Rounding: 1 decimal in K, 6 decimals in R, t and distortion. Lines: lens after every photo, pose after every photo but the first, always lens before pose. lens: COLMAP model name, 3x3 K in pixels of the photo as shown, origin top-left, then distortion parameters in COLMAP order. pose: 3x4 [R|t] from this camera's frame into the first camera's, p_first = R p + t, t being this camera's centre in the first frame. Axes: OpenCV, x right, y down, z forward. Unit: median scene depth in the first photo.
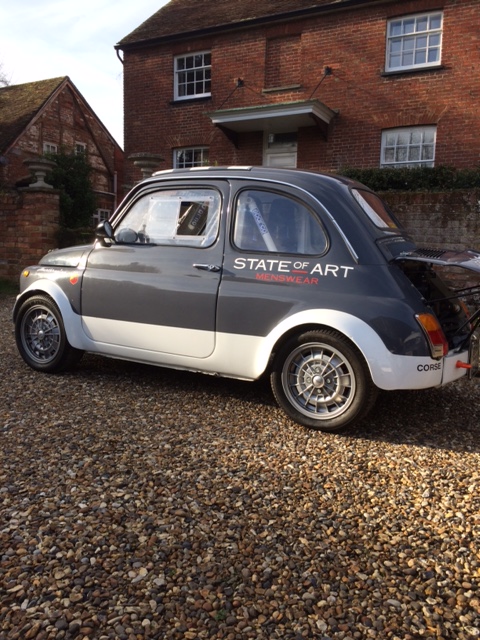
lens RADIAL K [[548.6, 0, 225.8], [0, 548.6, 313.9], [0, 0, 1]] dist [0.083129, -0.101903]
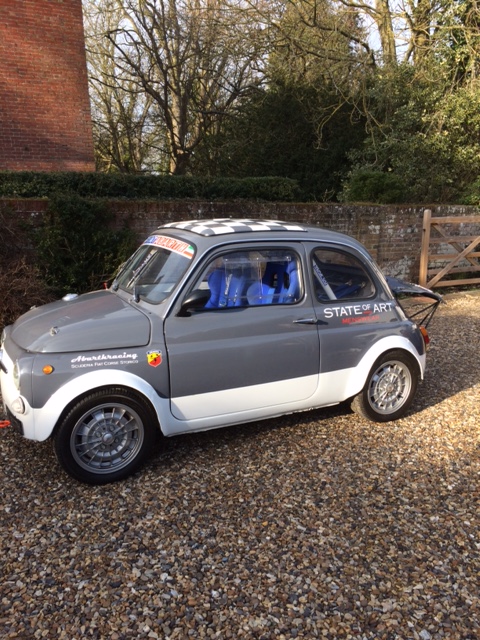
lens RADIAL K [[548.6, 0, 239.7], [0, 548.6, 321.3], [0, 0, 1]] dist [0.083129, -0.101903]
pose [[0.531782, -0.206228, 0.821388, -0.252207], [0.122511, 0.978428, 0.166340, -0.070239], [-0.837973, 0.012172, 0.545576, 0.119090]]
